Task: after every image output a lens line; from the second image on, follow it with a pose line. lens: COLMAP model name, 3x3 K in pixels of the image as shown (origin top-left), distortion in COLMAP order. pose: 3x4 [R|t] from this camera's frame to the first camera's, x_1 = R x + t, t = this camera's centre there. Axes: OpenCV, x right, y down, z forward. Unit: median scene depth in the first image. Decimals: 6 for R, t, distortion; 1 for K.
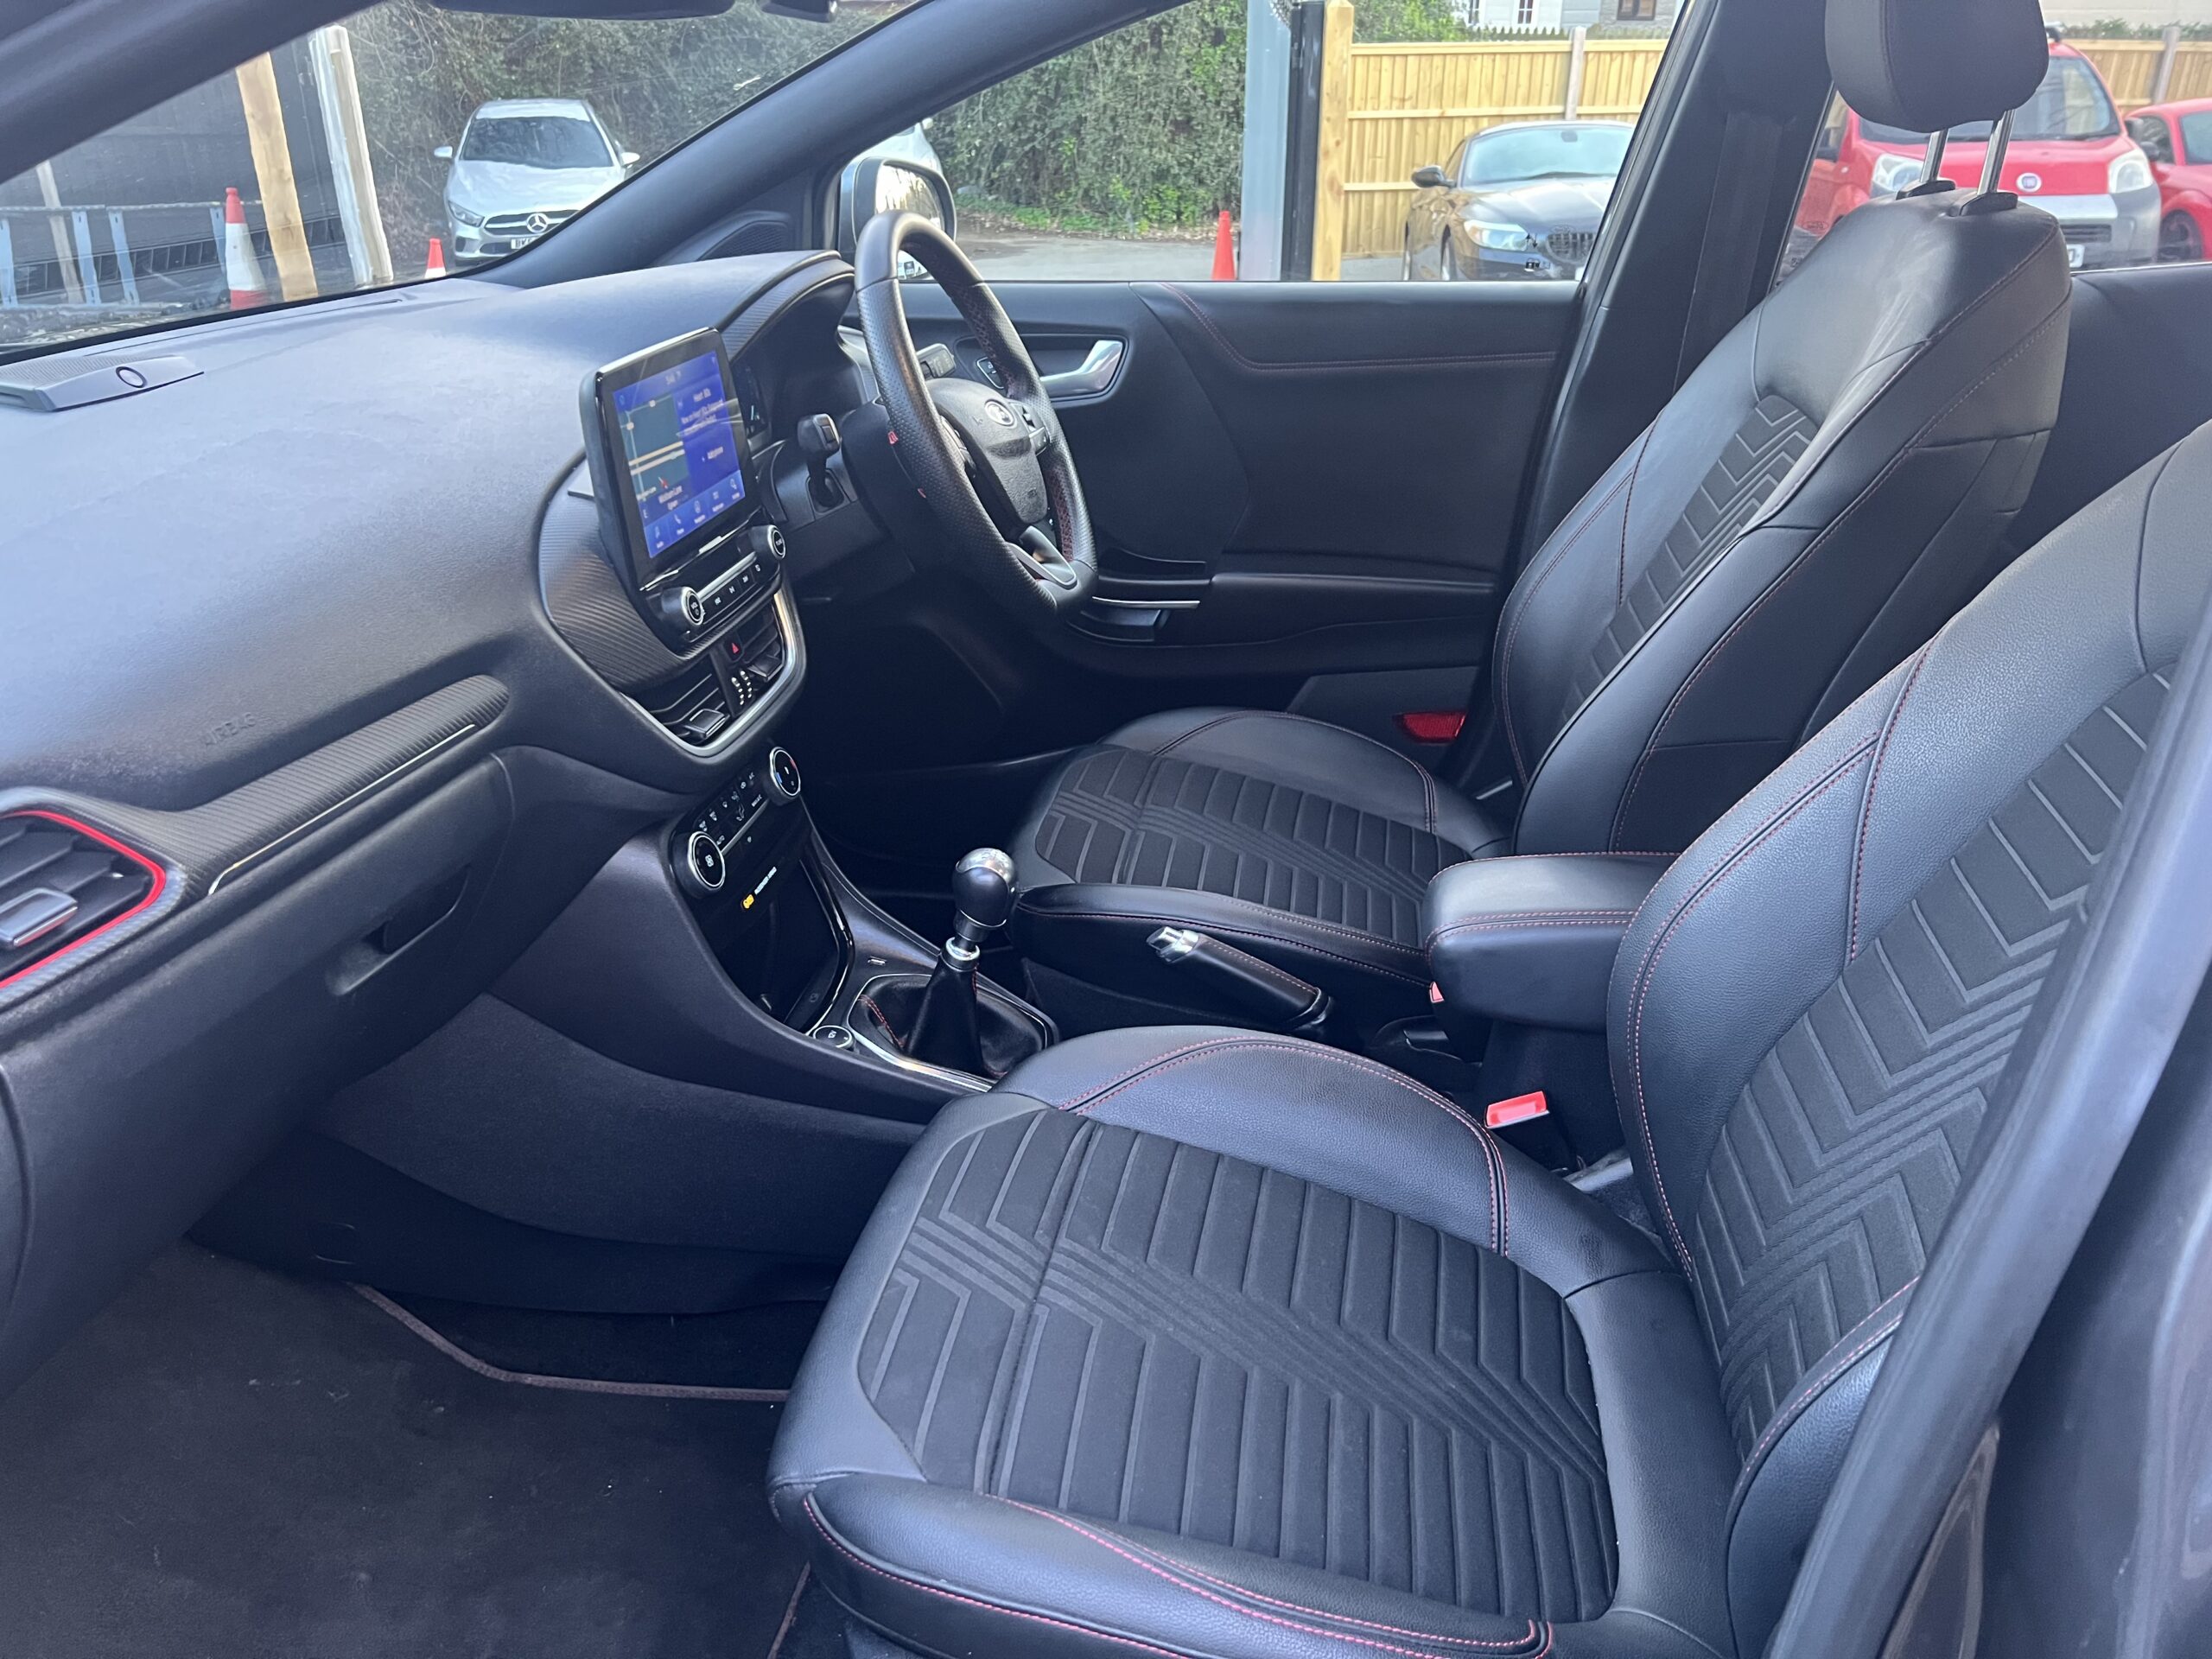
lens RADIAL K [[1678.5, 0, 1104.3], [0, 1678.5, 829.5], [0, 0, 1]] dist [0.035248, -0.044199]
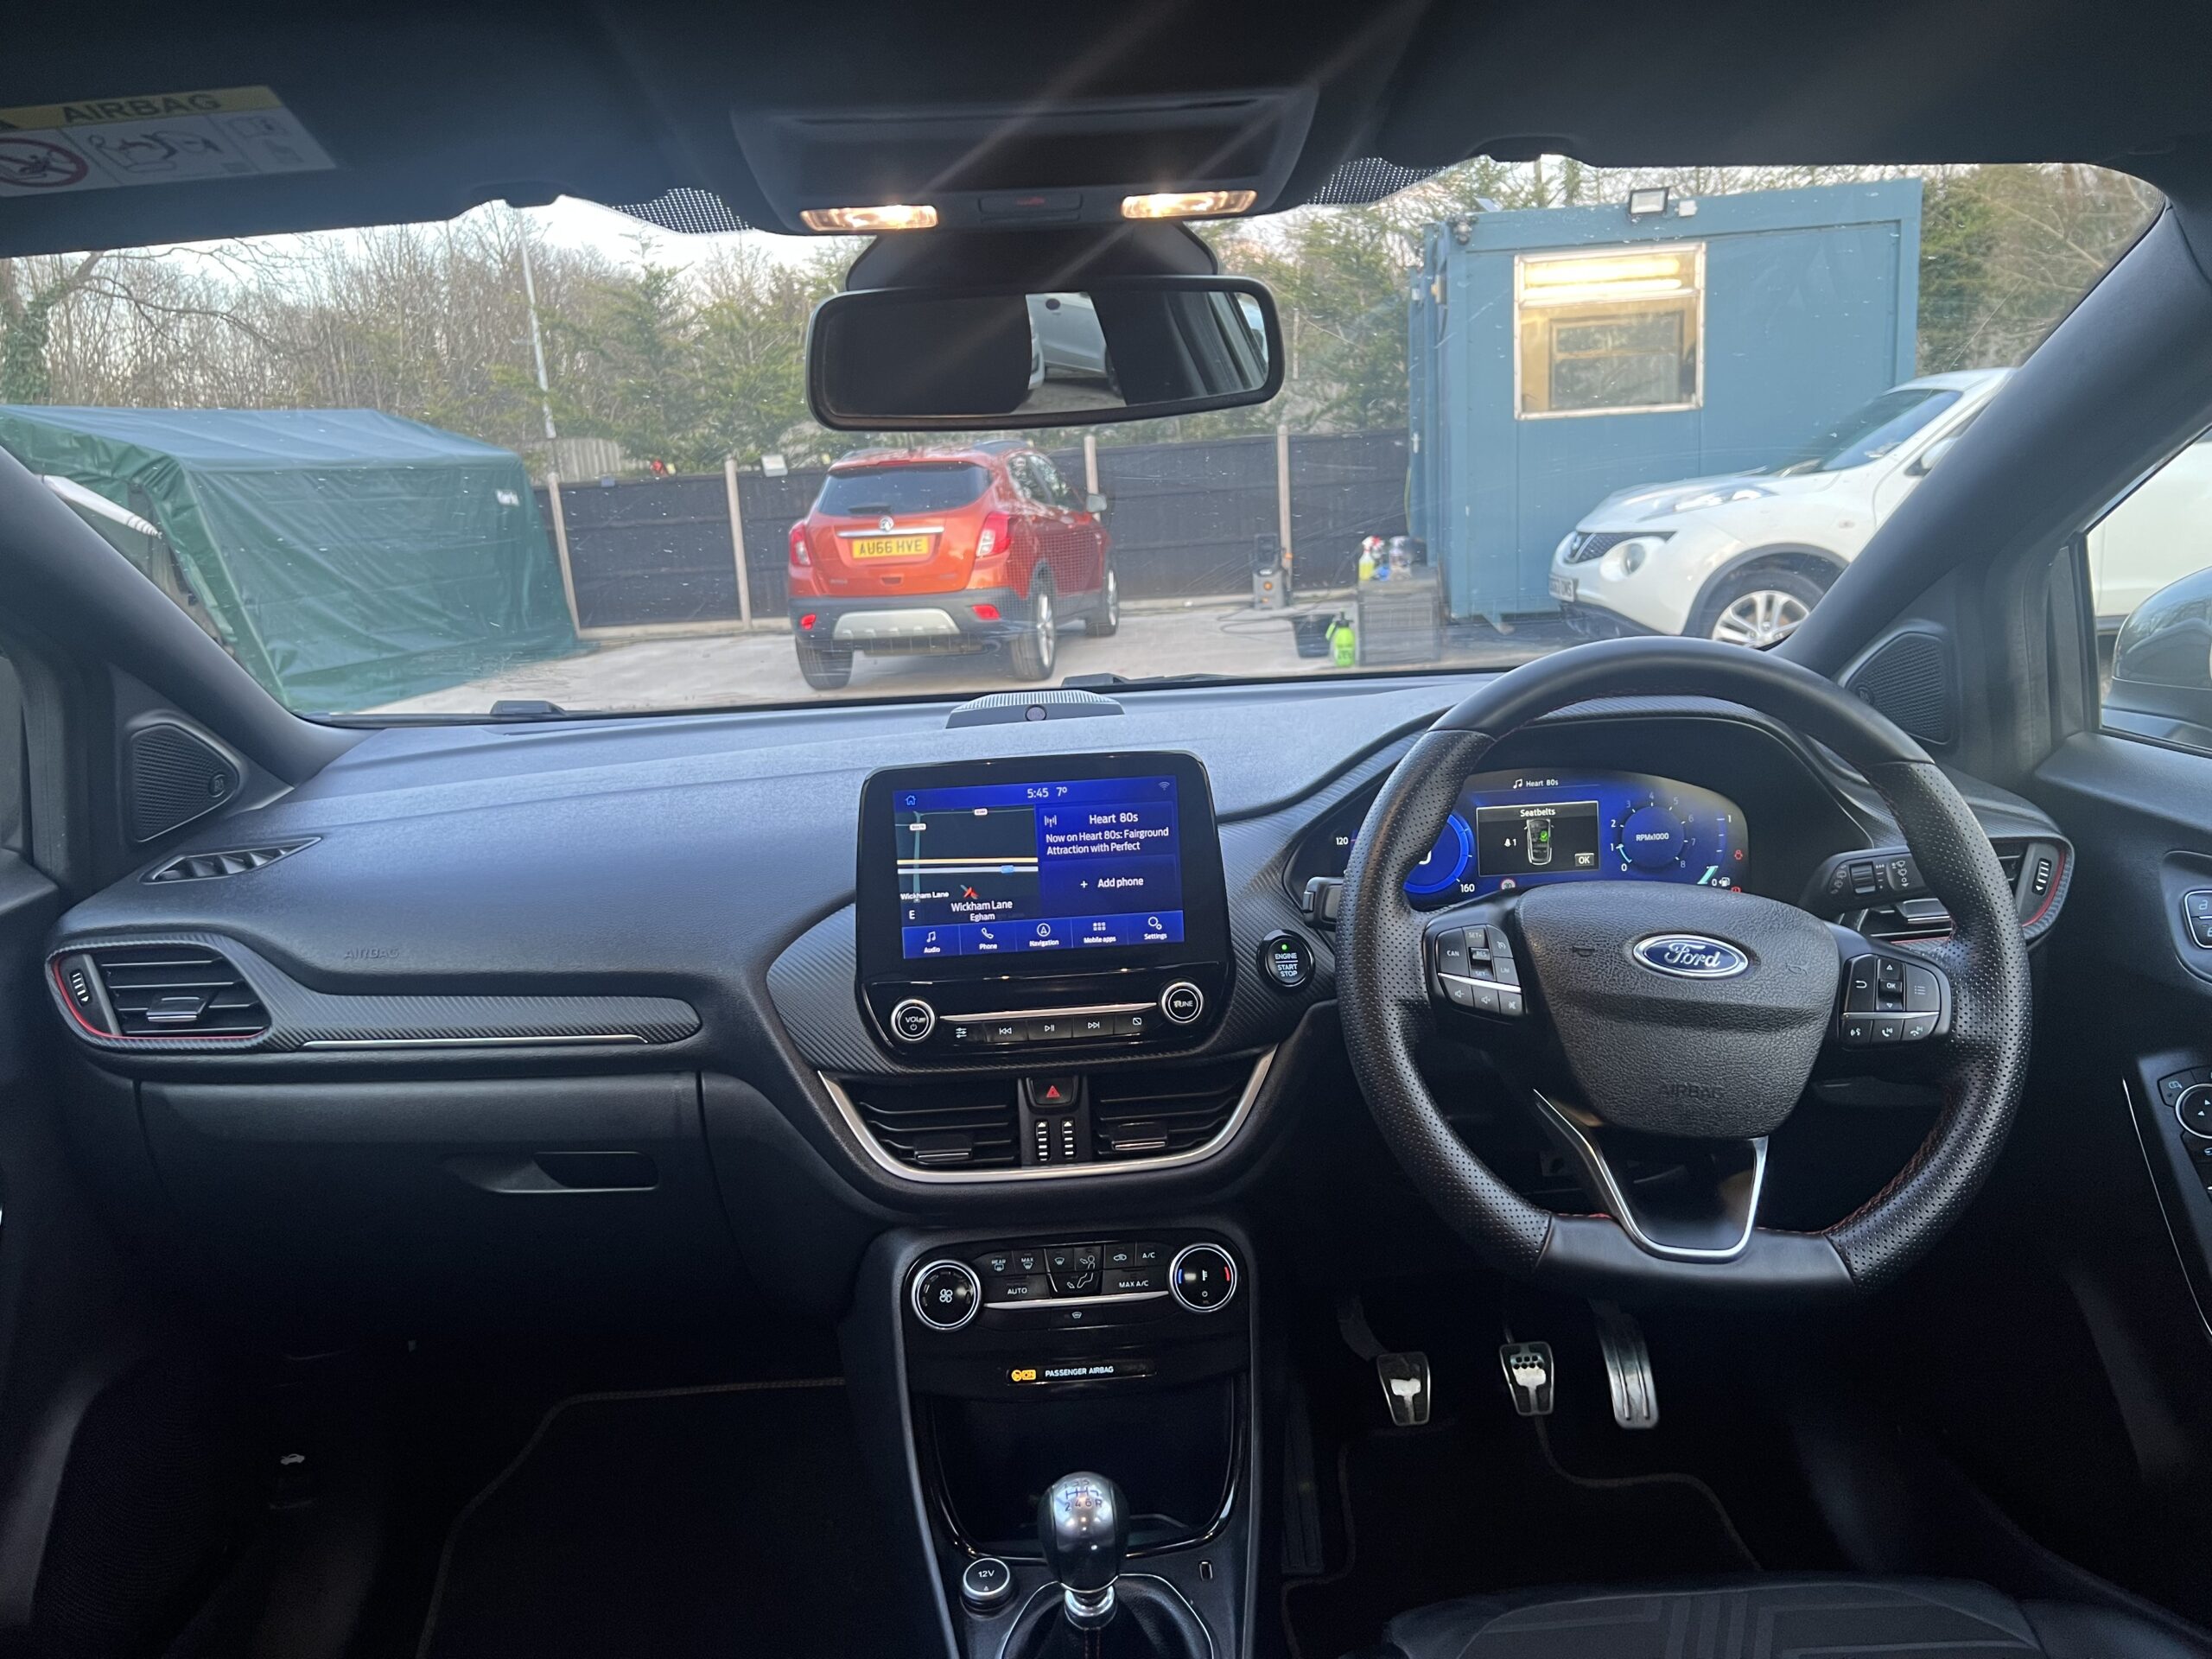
lens RADIAL K [[1678.5, 0, 1113.4], [0, 1678.5, 819.7], [0, 0, 1]] dist [0.035248, -0.044199]
pose [[0.195032, 0.187913, -0.962627, 0.650888], [-0.355039, 0.928439, 0.109307, -0.376324], [0.914281, 0.320452, 0.247792, 0.833027]]
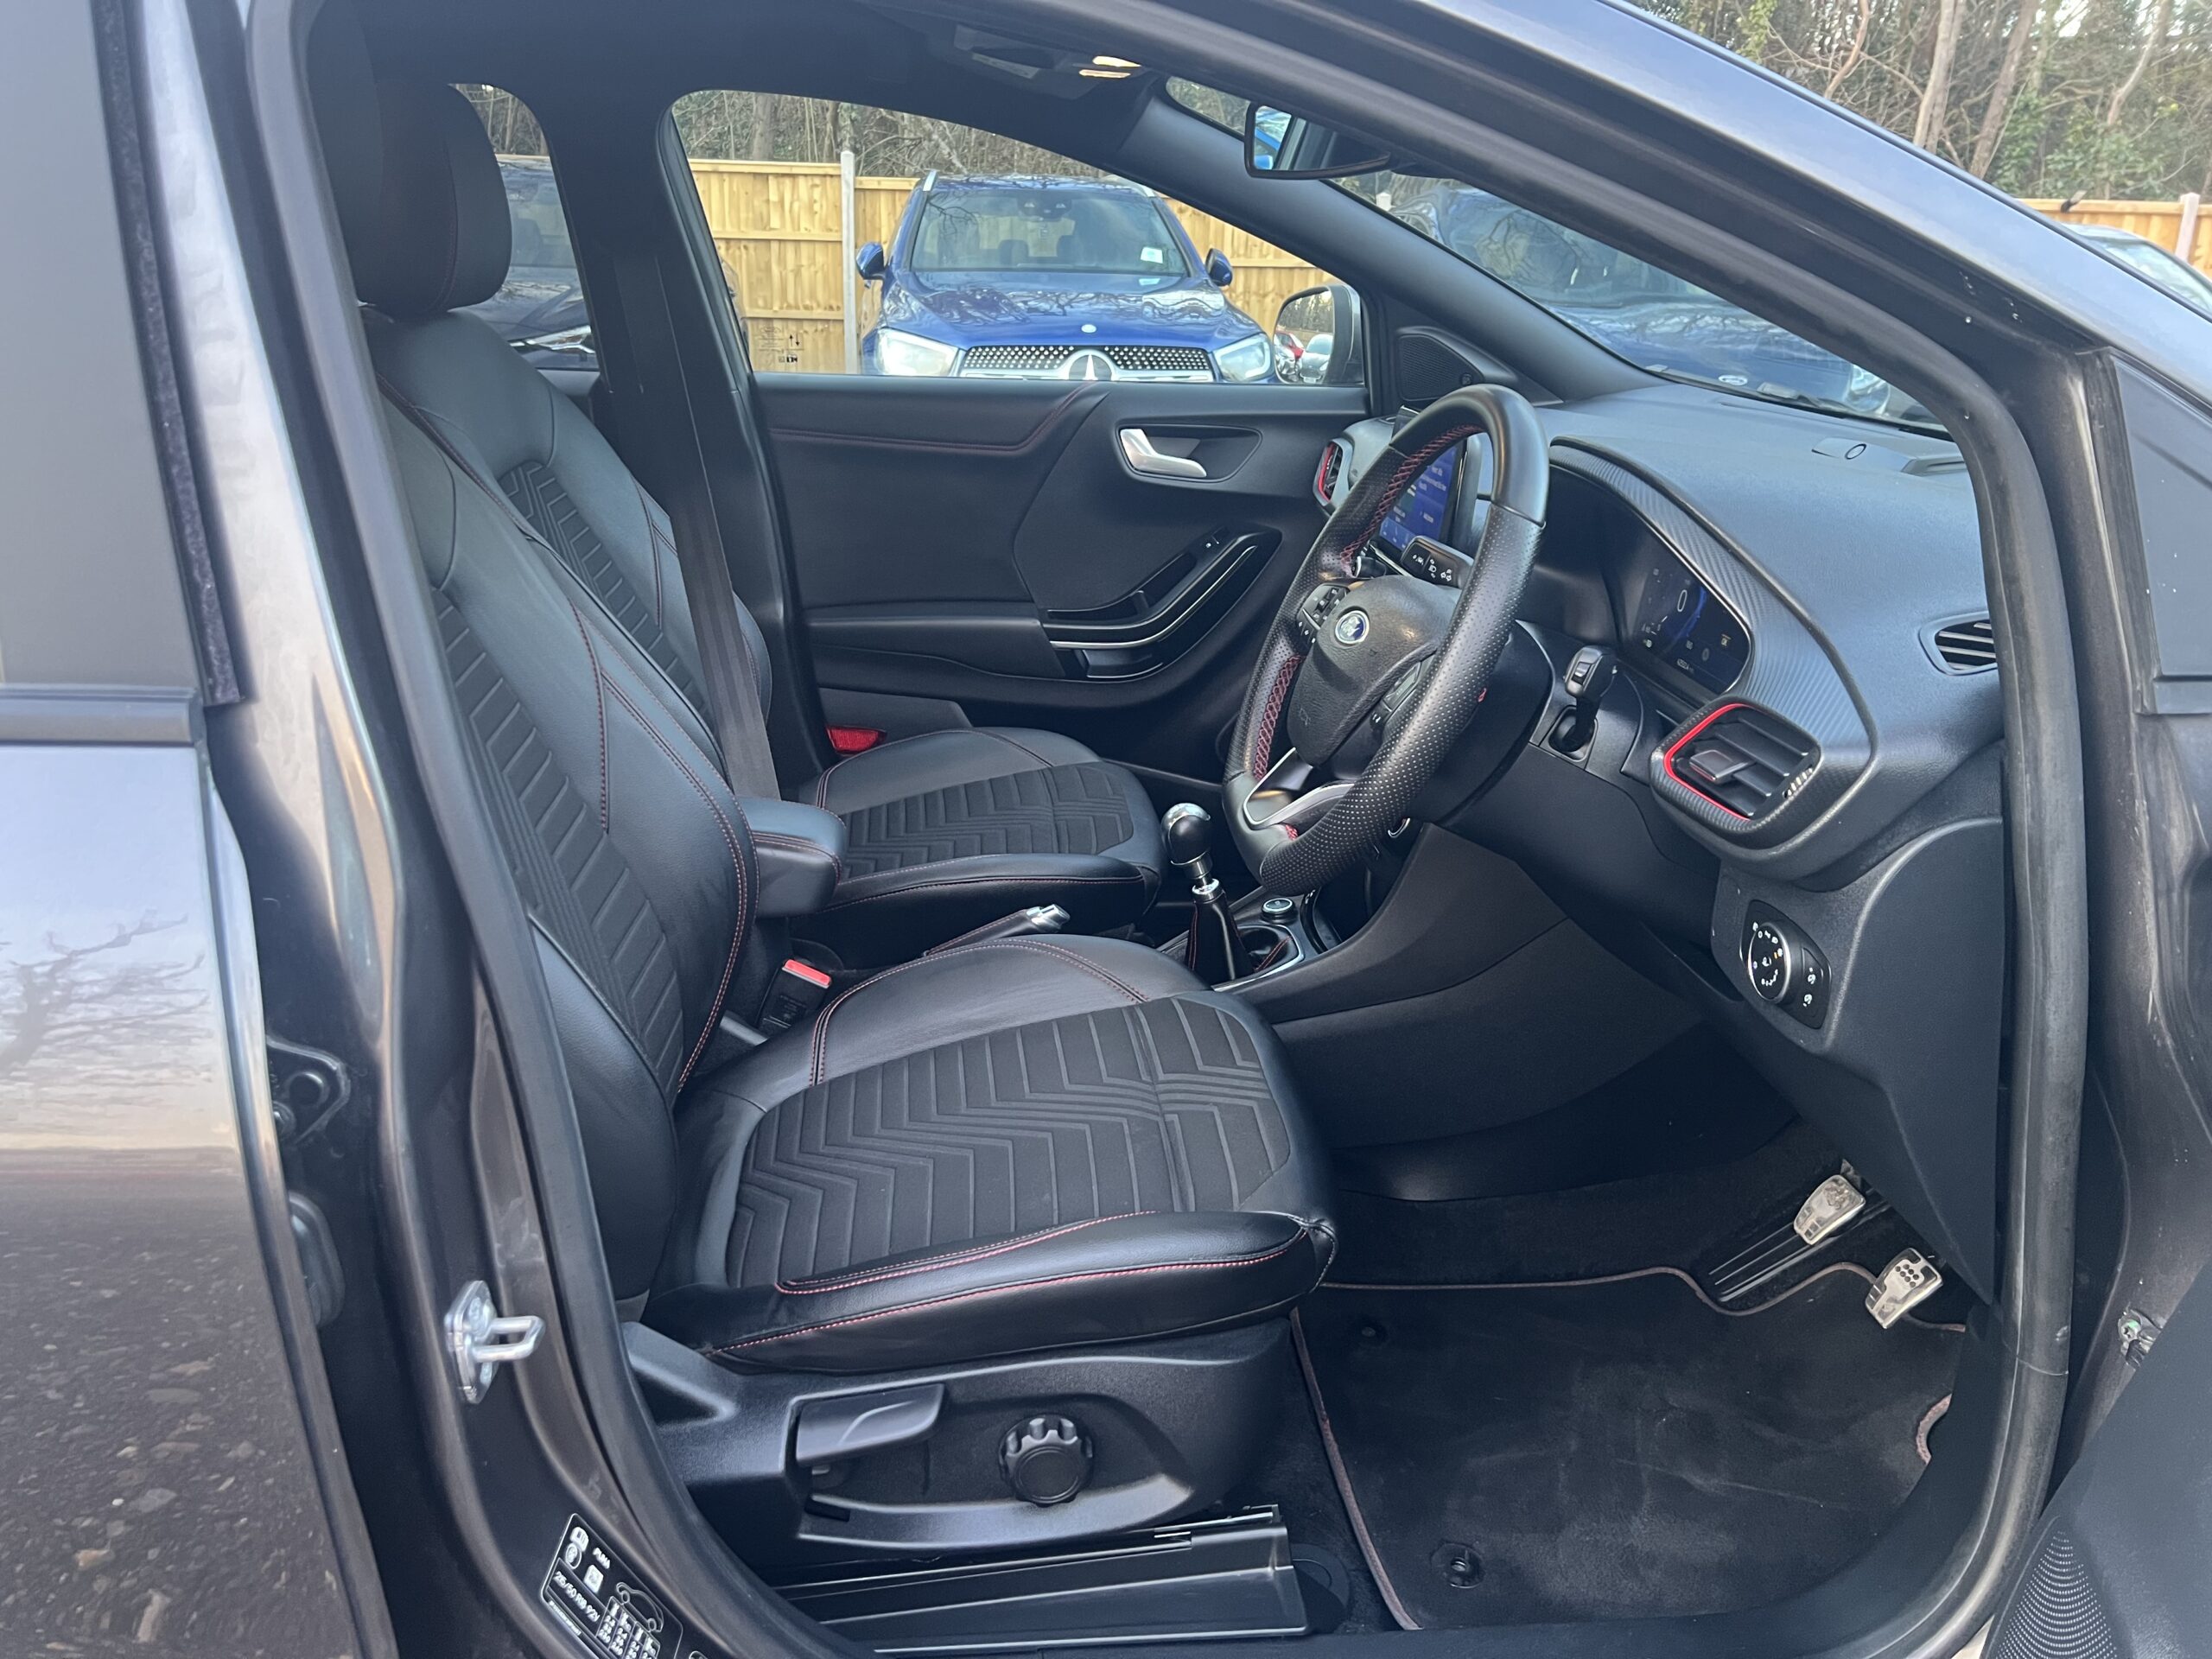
lens RADIAL K [[1678.5, 0, 1085.5], [0, 1678.5, 829.9], [0, 0, 1]] dist [0.035248, -0.044199]
pose [[-0.970177, 0.068781, -0.232434, 0.332346], [-0.113514, 0.718337, 0.686372, -0.940967], [0.214175, 0.692287, -0.689106, 2.101555]]
